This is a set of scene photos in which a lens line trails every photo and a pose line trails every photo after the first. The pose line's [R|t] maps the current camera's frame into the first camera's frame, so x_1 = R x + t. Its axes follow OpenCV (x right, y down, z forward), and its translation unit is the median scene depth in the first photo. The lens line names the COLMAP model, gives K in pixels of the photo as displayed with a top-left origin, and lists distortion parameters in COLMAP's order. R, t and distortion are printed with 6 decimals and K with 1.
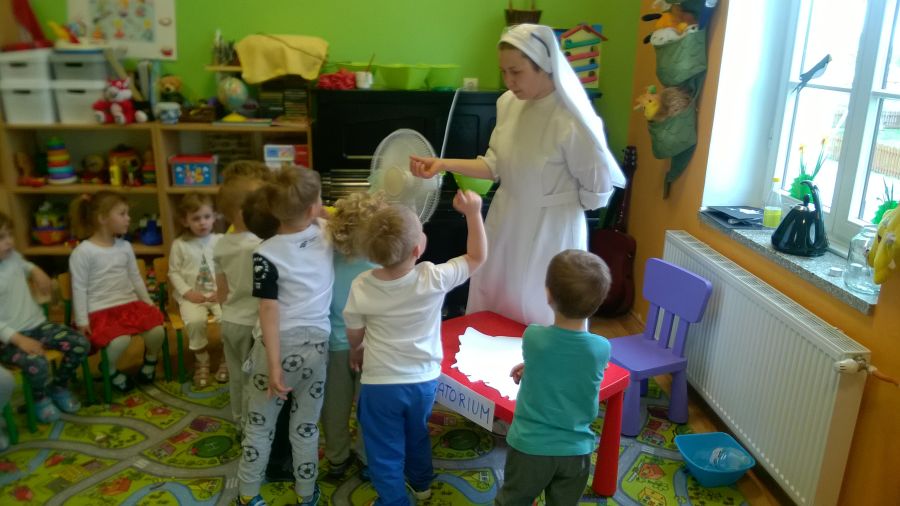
lens RADIAL K [[686.7, 0, 458.3], [0, 686.7, 253.9], [0, 0, 1]] dist [0.011309, -0.094133]
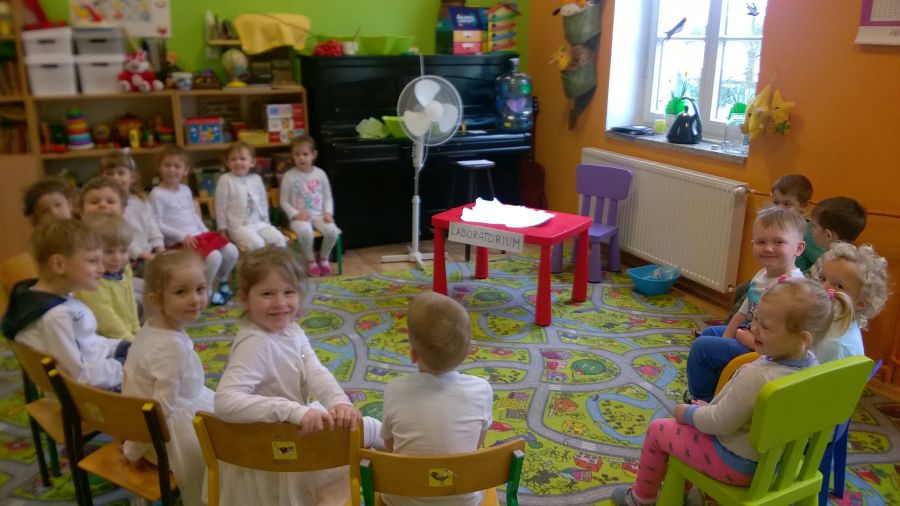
lens RADIAL K [[686.7, 0, 451.1], [0, 686.7, 260.6], [0, 0, 1]] dist [0.011309, -0.094133]
pose [[0.949361, -0.115582, 0.292155, -0.365596], [0.112098, 0.993283, 0.028699, 0.116428], [-0.293510, 0.005504, 0.955940, -0.251120]]
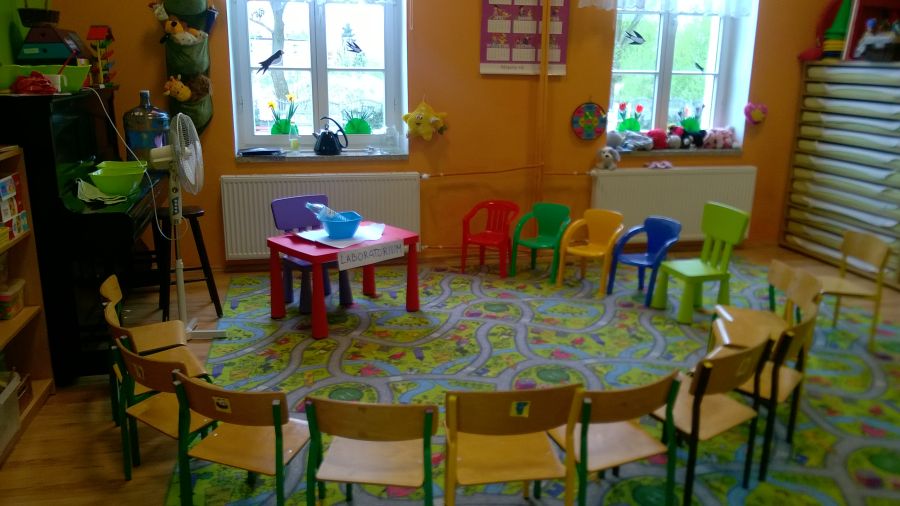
lens RADIAL K [[686.7, 0, 450.5], [0, 686.7, 251.3], [0, 0, 1]] dist [0.011309, -0.094133]
pose [[-0.127741, -0.276182, 0.952579, -1.129000], [0.277879, 0.912014, 0.301684, -0.205985], [-0.952085, 0.303239, -0.039757, 0.701516]]
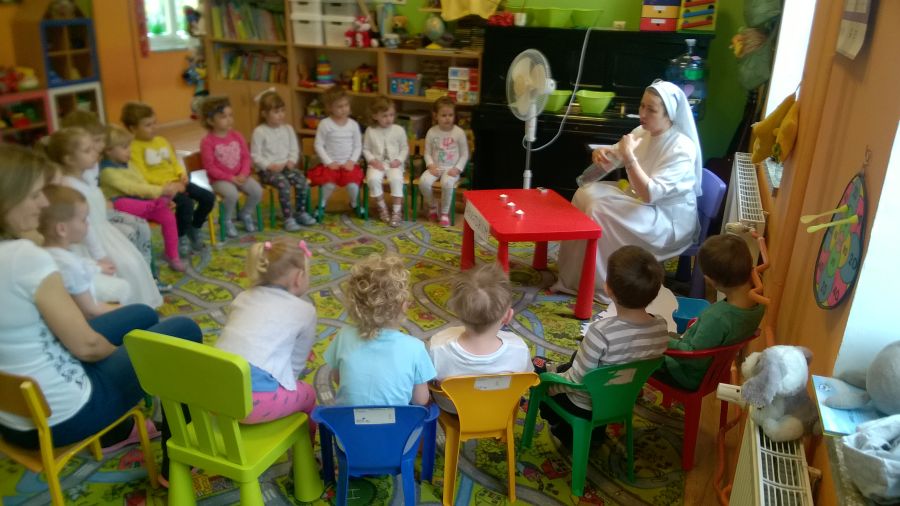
lens RADIAL K [[686.7, 0, 448.3], [0, 686.7, 260.0], [0, 0, 1]] dist [0.011309, -0.094133]
pose [[0.894516, 0.160013, -0.417417, 0.355389], [-0.135612, 0.986873, 0.087694, 0.103587], [0.425970, -0.021837, 0.904474, -0.254548]]
